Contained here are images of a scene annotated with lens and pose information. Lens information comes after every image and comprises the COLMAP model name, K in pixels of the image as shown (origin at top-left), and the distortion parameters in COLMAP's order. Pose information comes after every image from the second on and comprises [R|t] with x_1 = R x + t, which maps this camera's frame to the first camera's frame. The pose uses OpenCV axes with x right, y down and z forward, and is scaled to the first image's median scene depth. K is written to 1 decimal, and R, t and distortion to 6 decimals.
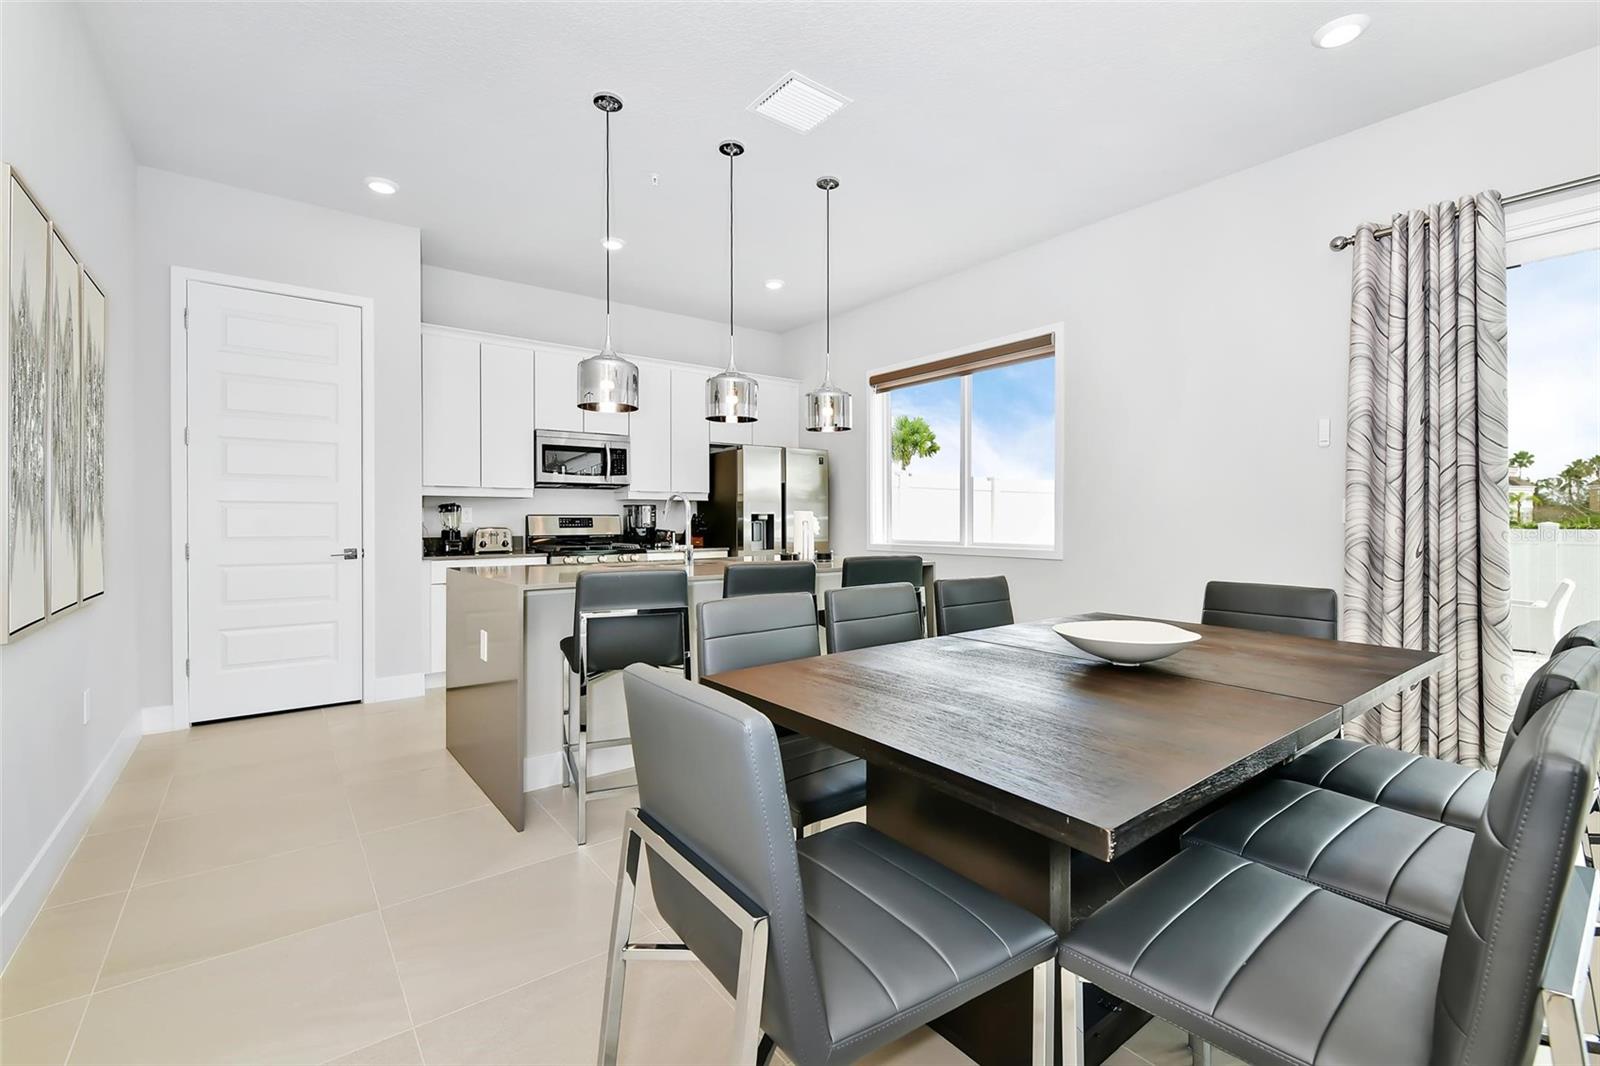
lens RADIAL K [[698.6, 0, 806.9], [0, 698.6, 524.3], [0, 0, 1]] dist [0.006527, -0.004270]
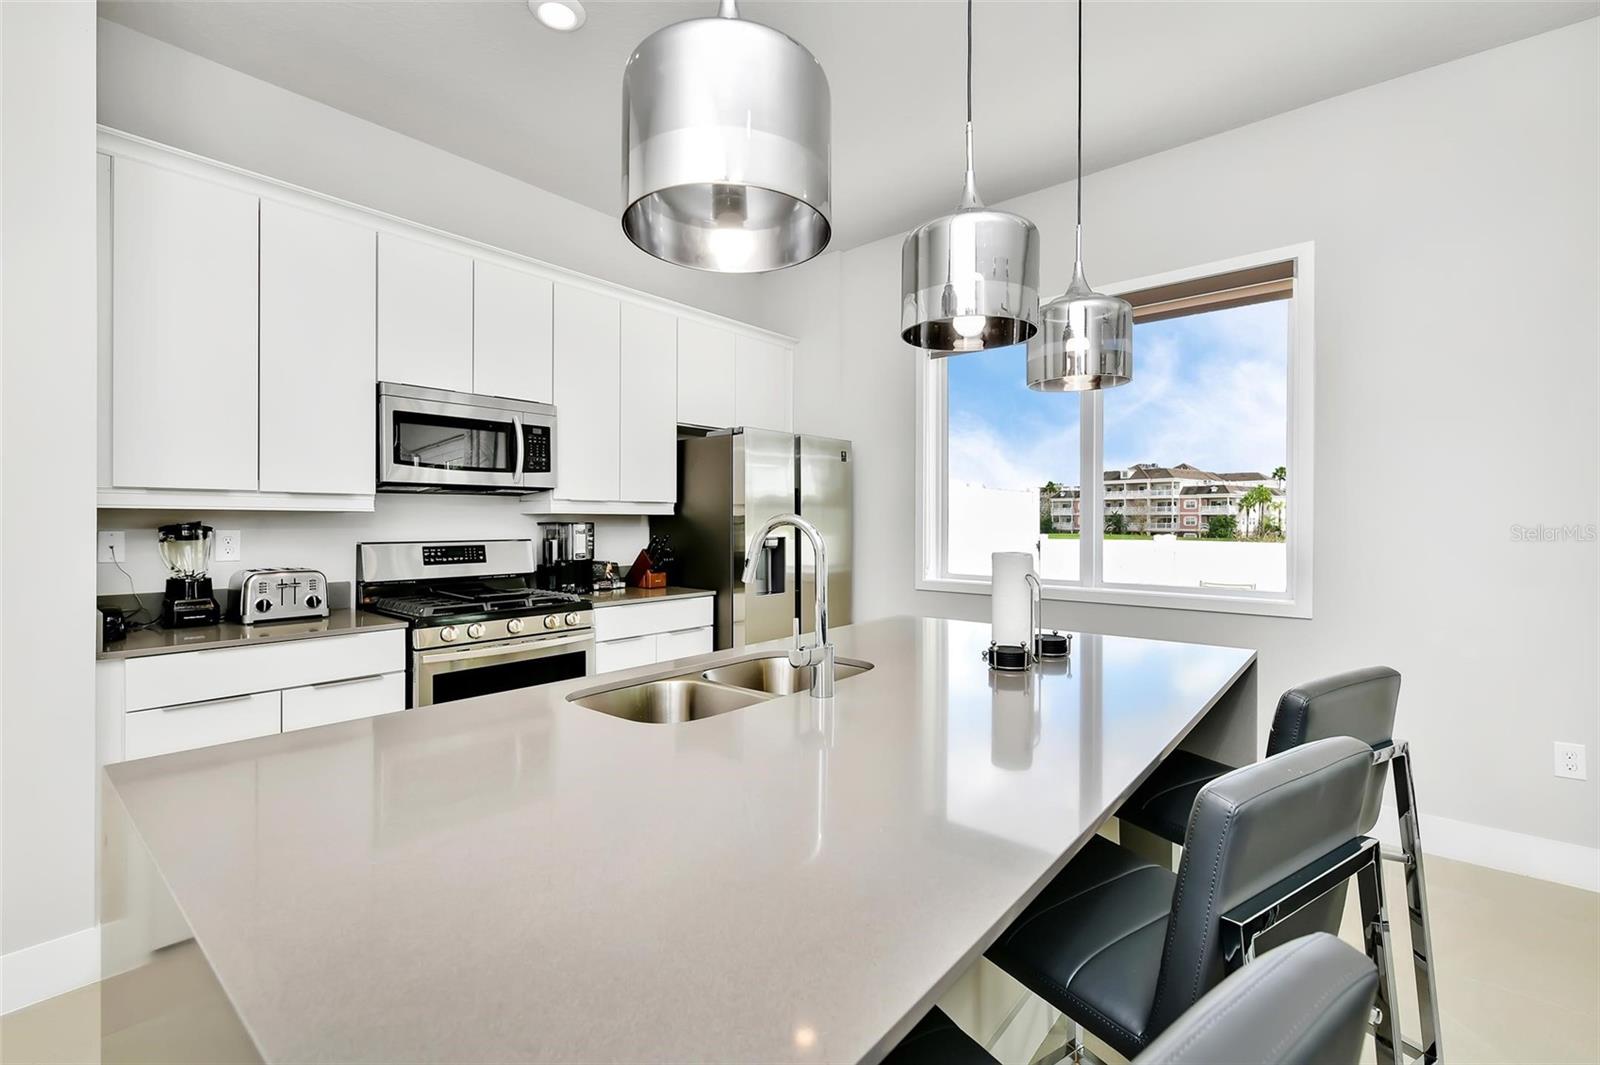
lens RADIAL K [[698.6, 0, 810.1], [0, 698.6, 527.3], [0, 0, 1]] dist [0.006527, -0.004270]
pose [[0.975988, 0.001729, 0.217816, -0.229848], [-0.001871, 0.999998, 0.000445, -0.033534], [-0.217815, -0.000842, 0.975990, 0.512911]]
